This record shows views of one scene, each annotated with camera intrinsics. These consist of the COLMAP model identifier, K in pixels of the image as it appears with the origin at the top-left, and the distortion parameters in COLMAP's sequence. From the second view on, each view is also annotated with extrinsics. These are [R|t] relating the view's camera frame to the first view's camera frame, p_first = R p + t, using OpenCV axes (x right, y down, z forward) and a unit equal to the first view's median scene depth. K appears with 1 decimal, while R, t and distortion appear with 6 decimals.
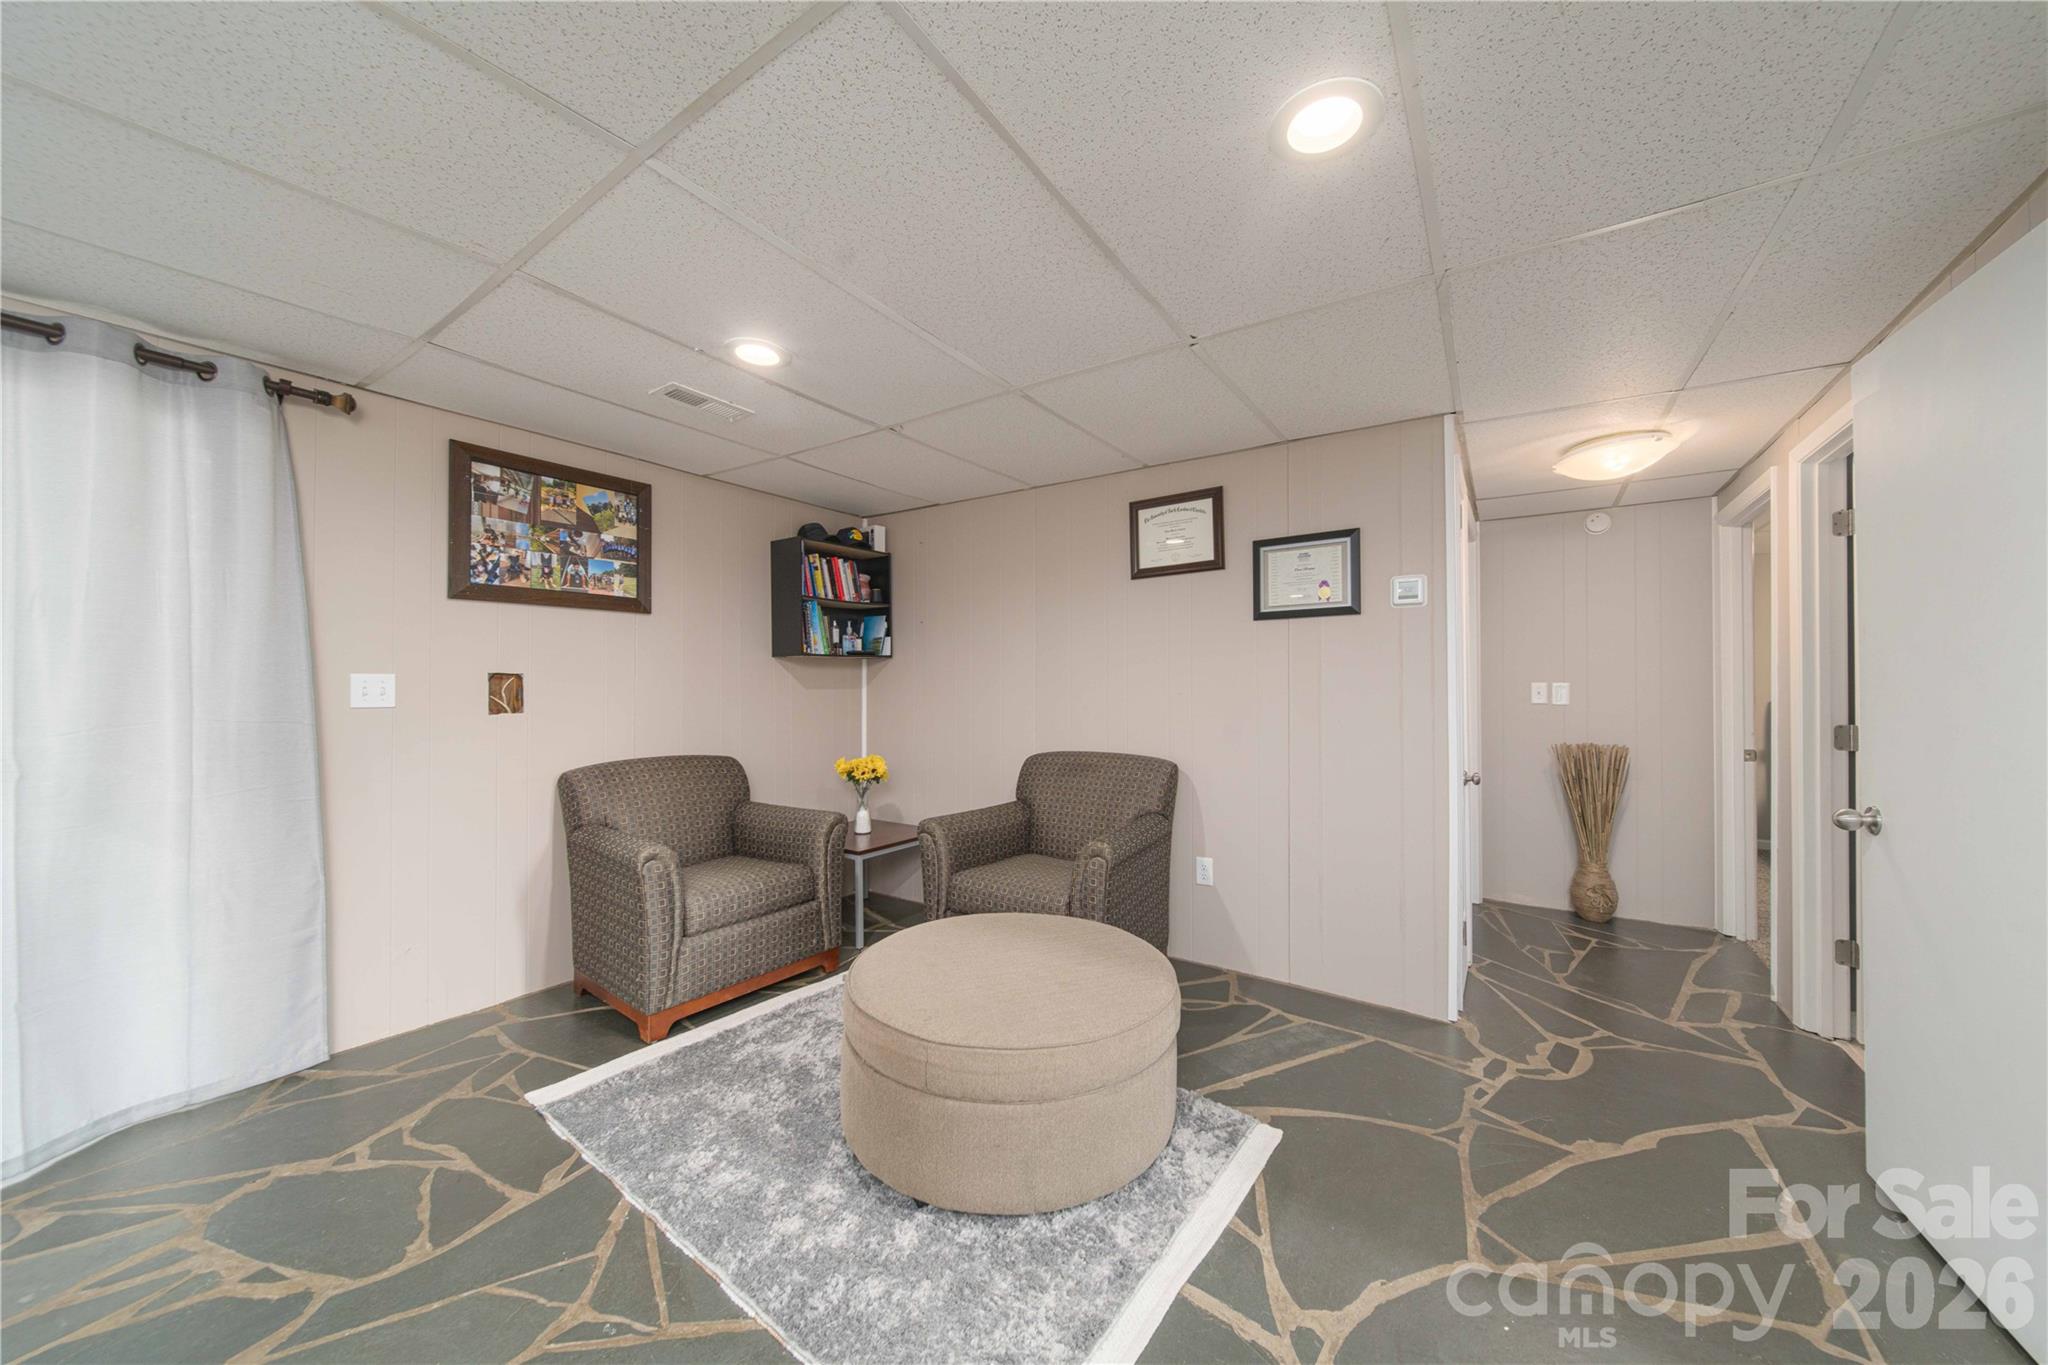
lens RADIAL K [[718.5, 0, 1030.0], [0, 718.5, 682.2], [0, 0, 1]] dist [-0.001606, -0.000141]
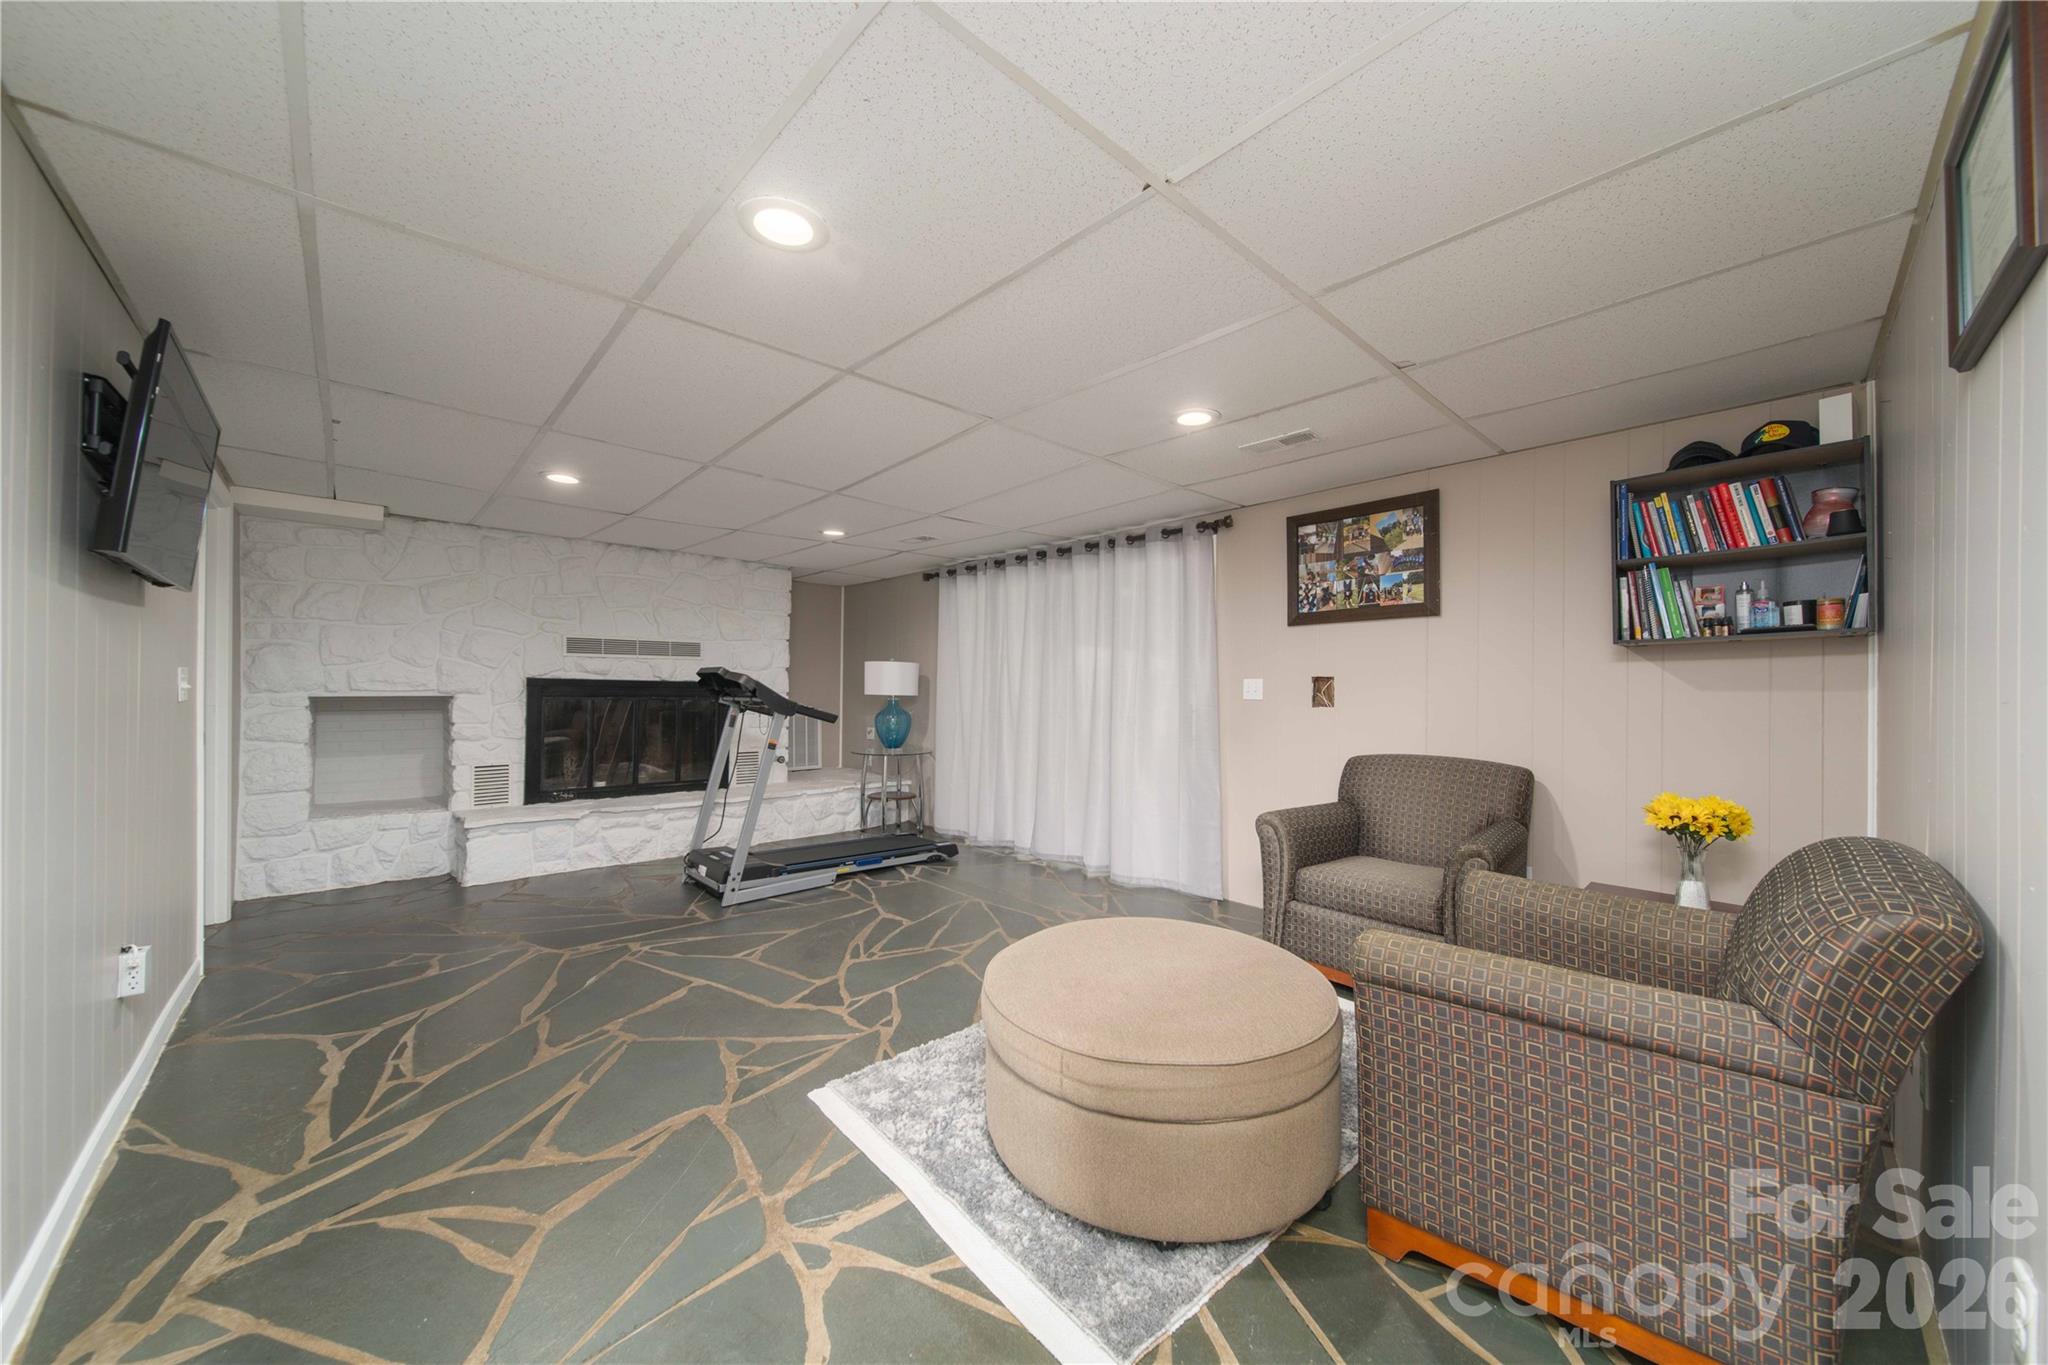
lens RADIAL K [[699.8, 0, 1028.4], [0, 699.8, 692.1], [0, 0, 1]] dist [-0.000250, 0.000003]
pose [[-0.211045, 0.005834, -0.977459, 0.636426], [0.005208, 0.999975, 0.004844, 0.007143], [0.977463, -0.004068, -0.211070, 0.713815]]
